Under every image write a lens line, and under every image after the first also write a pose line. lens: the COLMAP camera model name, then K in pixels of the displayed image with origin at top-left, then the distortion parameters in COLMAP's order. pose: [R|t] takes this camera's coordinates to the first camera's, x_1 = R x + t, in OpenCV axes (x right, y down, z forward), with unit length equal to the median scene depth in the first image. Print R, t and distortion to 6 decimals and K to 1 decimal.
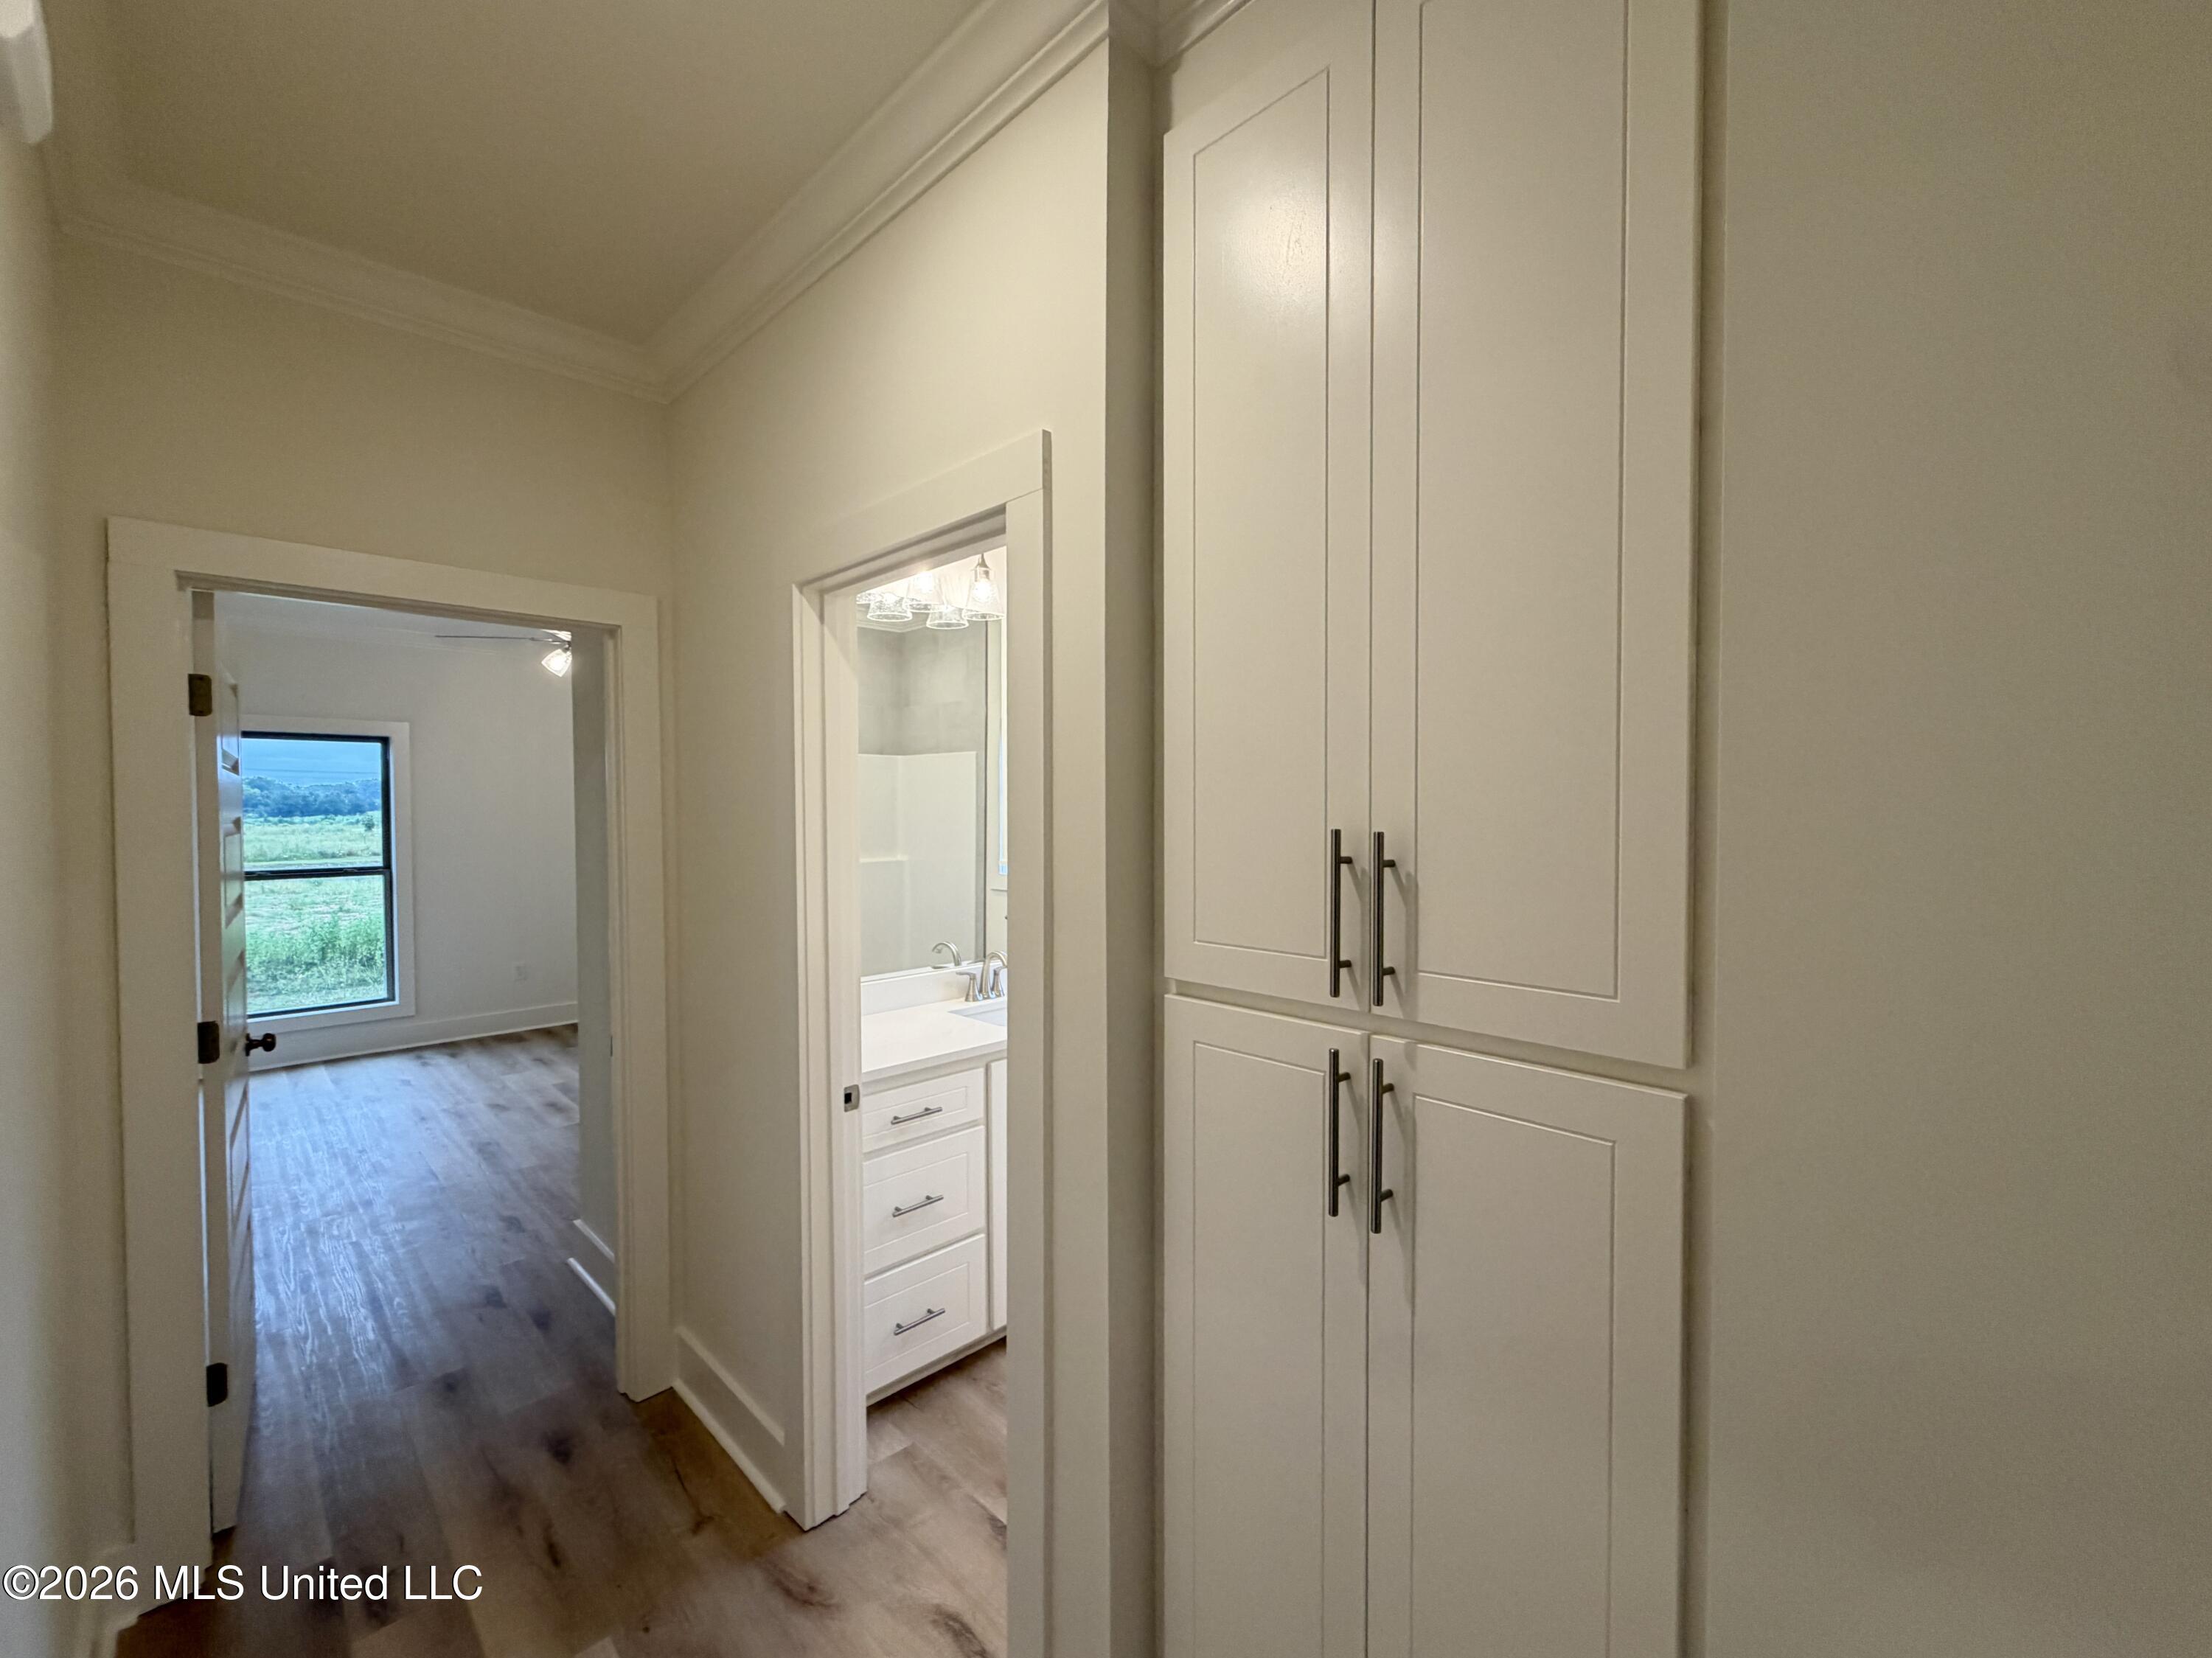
lens RADIAL K [[890.9, 0, 1103.0], [0, 890.9, 826.2], [0, 0, 1]] dist [0.000537, 0.000035]
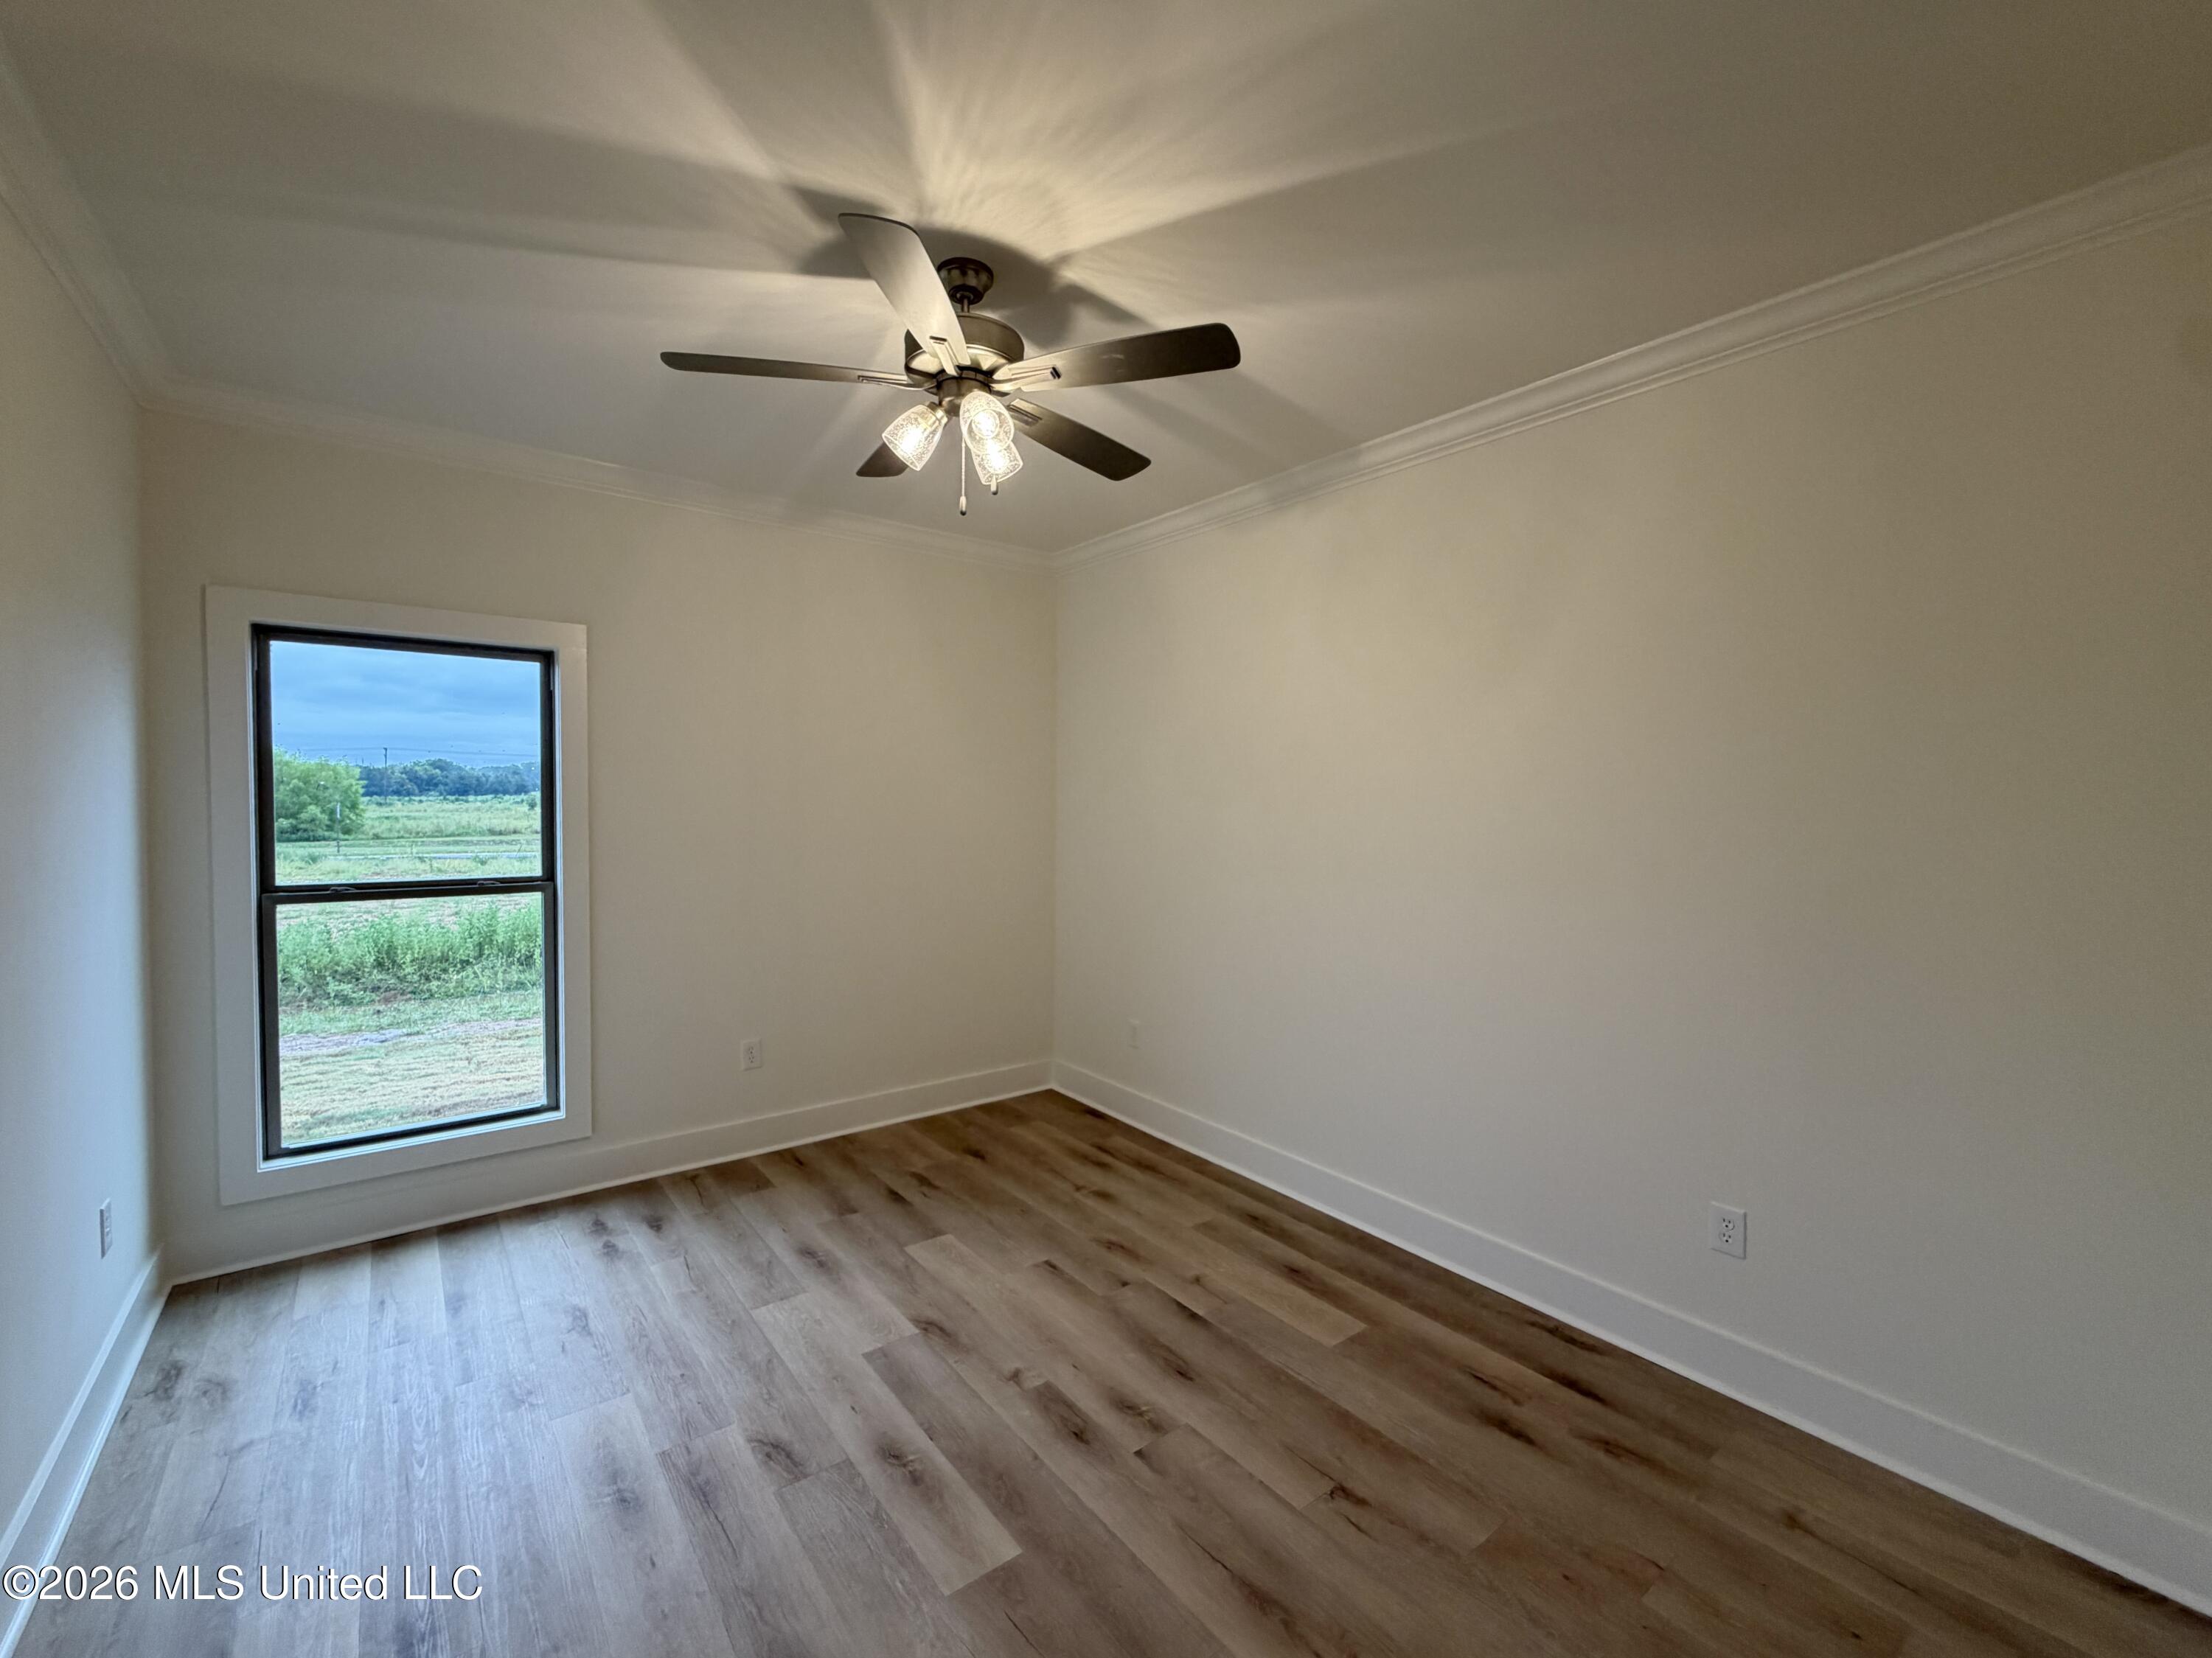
lens RADIAL K [[880.1, 0, 1101.2], [0, 880.1, 829.5], [0, 0, 1]] dist [-0.000364, -0.000206]
pose [[0.993203, 0.020616, -0.114553, -0.182325], [-0.019036, 0.999708, 0.014866, -0.000380], [0.114826, -0.012584, 0.993306, 0.226210]]
